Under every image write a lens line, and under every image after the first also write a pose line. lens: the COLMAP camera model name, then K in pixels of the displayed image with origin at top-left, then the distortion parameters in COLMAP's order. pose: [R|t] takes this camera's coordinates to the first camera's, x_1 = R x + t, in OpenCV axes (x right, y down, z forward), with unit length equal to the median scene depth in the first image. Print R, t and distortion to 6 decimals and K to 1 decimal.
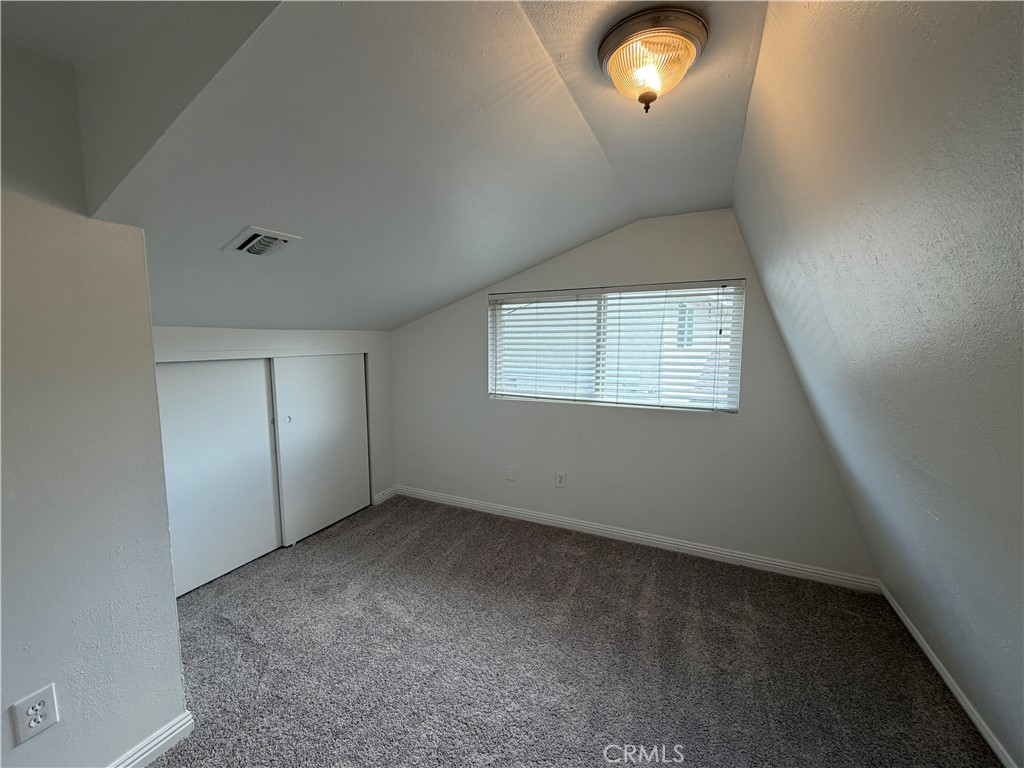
lens RADIAL K [[410.0, 0, 506.4], [0, 410.0, 381.8], [0, 0, 1]] dist [-0.000661, -0.000145]
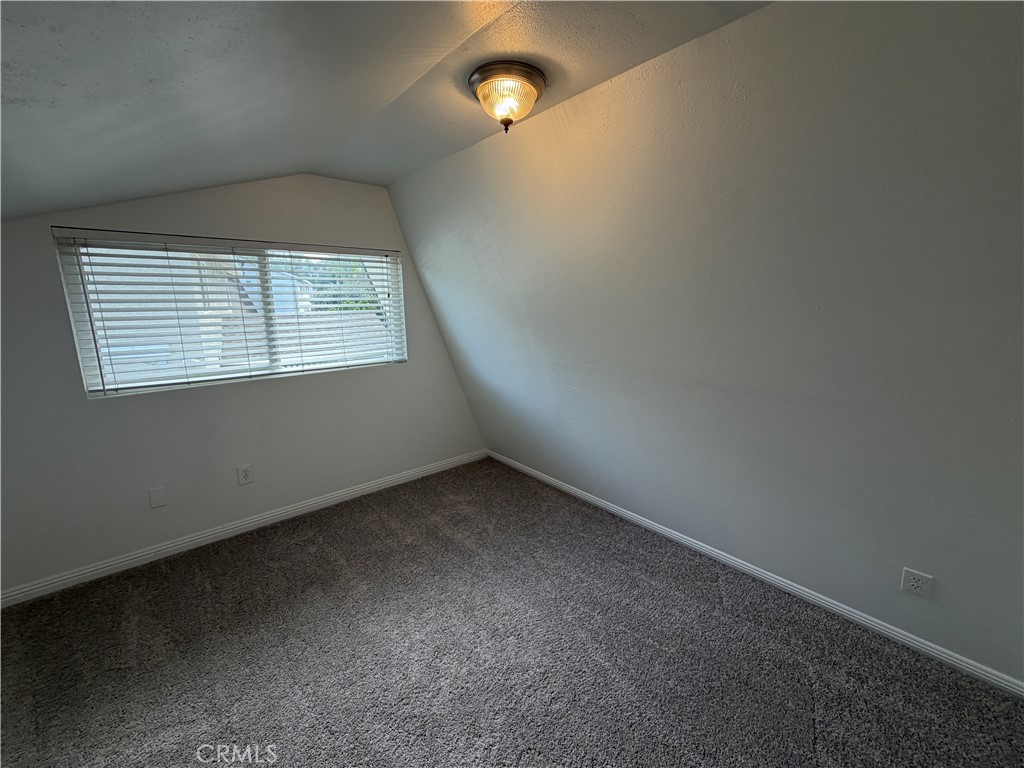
lens RADIAL K [[410.0, 0, 506.7], [0, 410.0, 384.4], [0, 0, 1]] dist [-0.000661, -0.000145]
pose [[0.399075, -0.184714, 0.898120, -0.444483], [0.099896, 0.982427, 0.157665, -0.022153], [-0.911460, 0.026799, 0.410514, 0.211368]]
